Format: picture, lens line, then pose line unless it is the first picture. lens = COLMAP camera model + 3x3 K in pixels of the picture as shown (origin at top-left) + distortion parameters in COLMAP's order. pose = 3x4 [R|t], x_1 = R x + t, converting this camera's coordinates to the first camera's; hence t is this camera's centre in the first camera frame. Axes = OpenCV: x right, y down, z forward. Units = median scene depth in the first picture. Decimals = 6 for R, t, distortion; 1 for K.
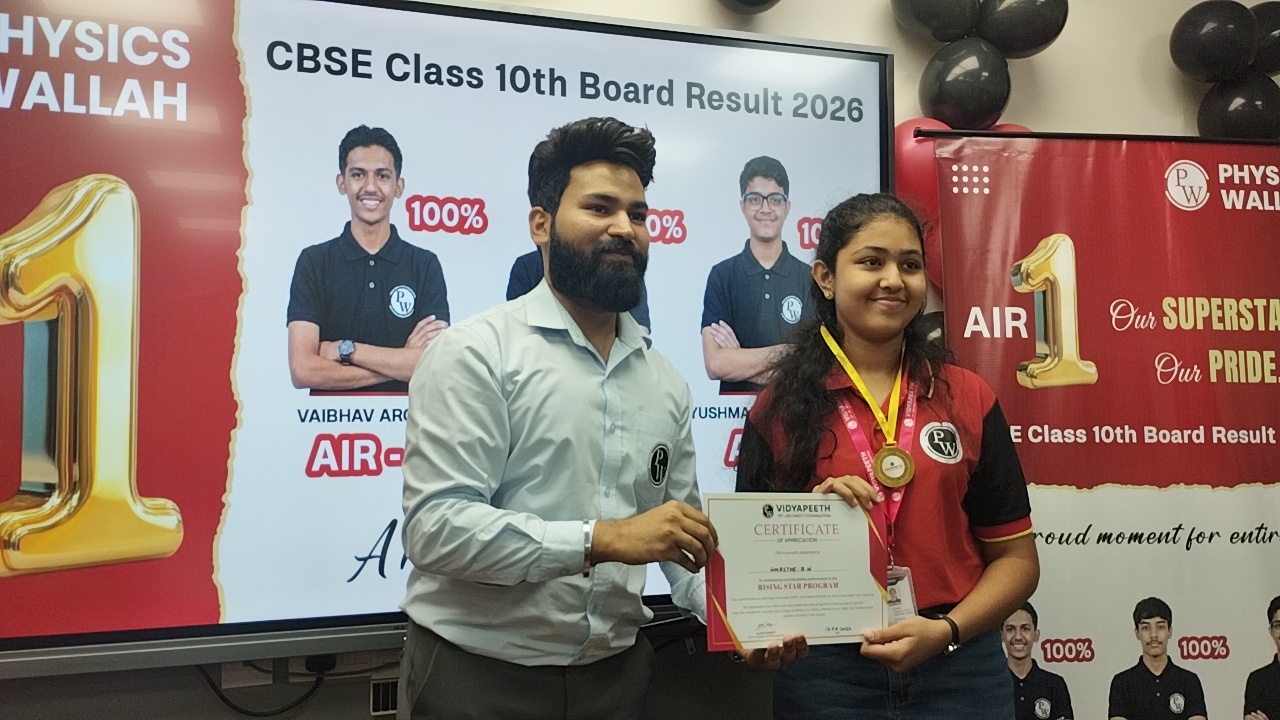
lens RADIAL K [[1061.0, 0, 640.9], [0, 1061.0, 366.4], [0, 0, 1]] dist [0.063350, -0.083850]
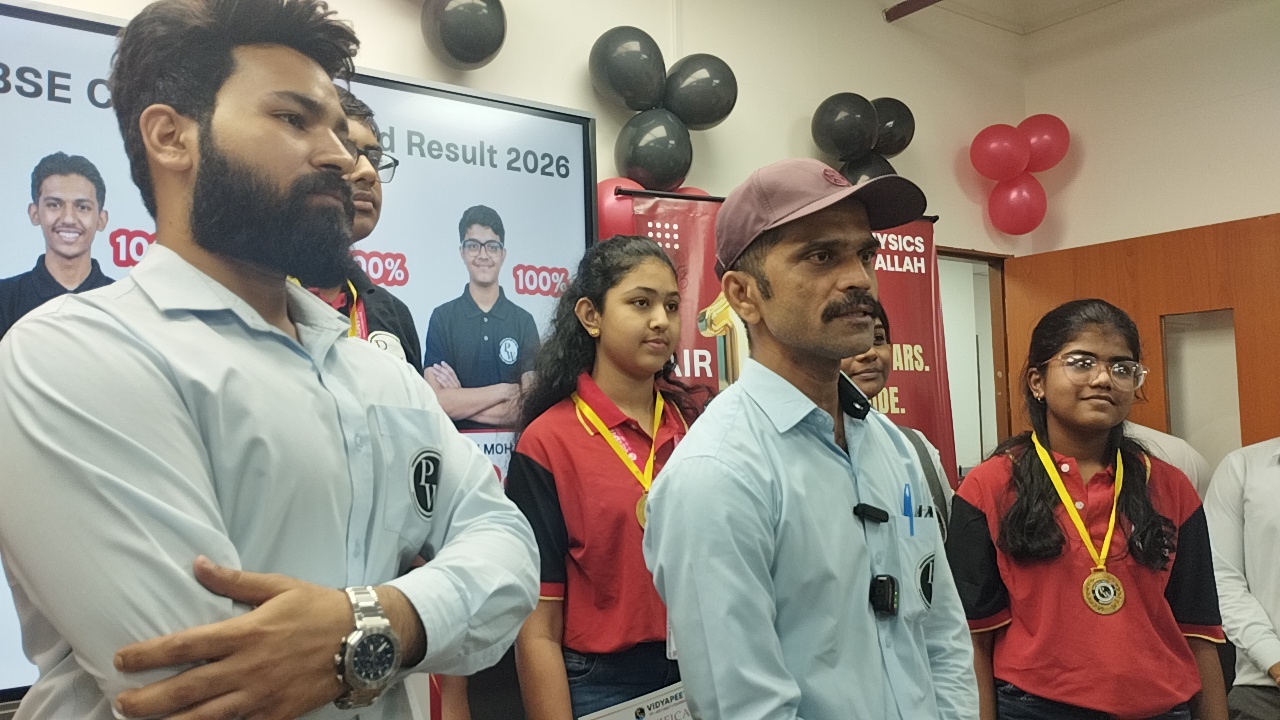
lens RADIAL K [[1061.0, 0, 651.5], [0, 1061.0, 364.2], [0, 0, 1]] dist [0.063350, -0.083850]
pose [[0.942824, -0.000218, 0.333292, -0.076572], [0.012032, 0.999370, -0.033384, -0.003195], [-0.333075, 0.035485, 0.942232, -0.042701]]
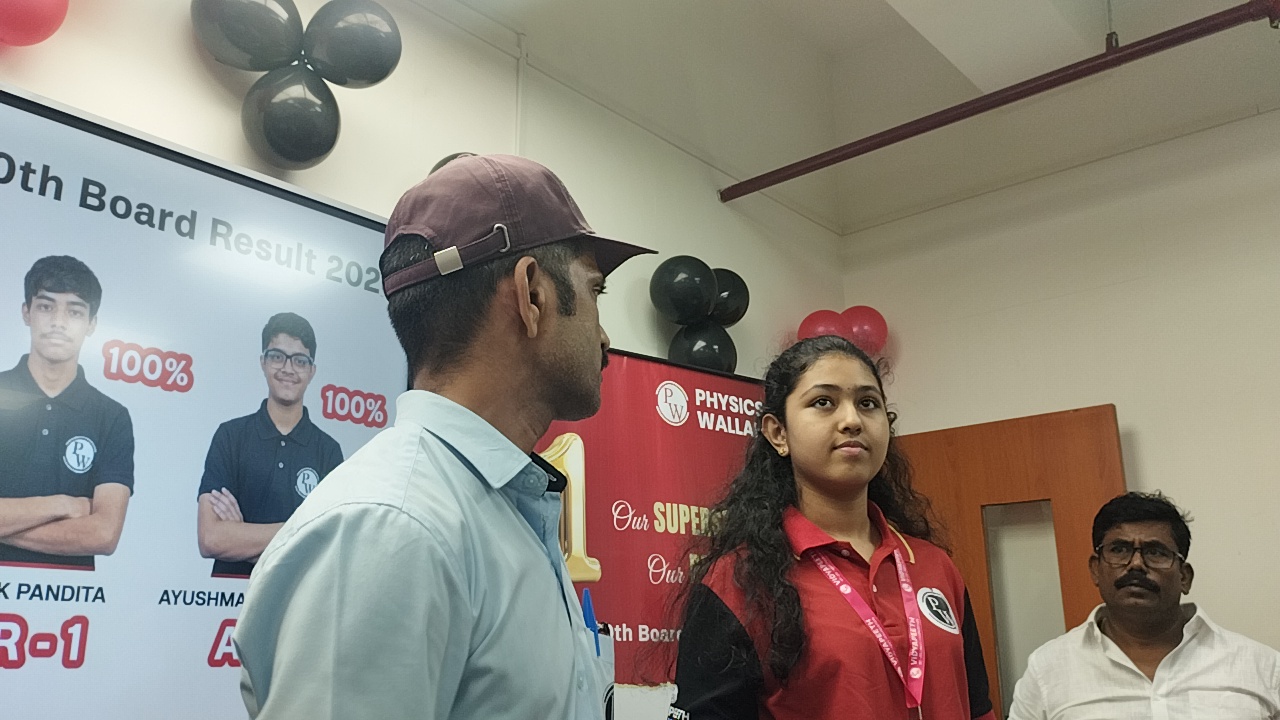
lens RADIAL K [[1061.0, 0, 643.5], [0, 1061.0, 359.8], [0, 0, 1]] dist [0.063350, -0.083850]
pose [[0.860440, 0.137138, 0.490751, -0.068580], [-0.016722, 0.970184, -0.241793, 0.058103], [-0.509278, 0.199842, 0.837078, 0.088240]]
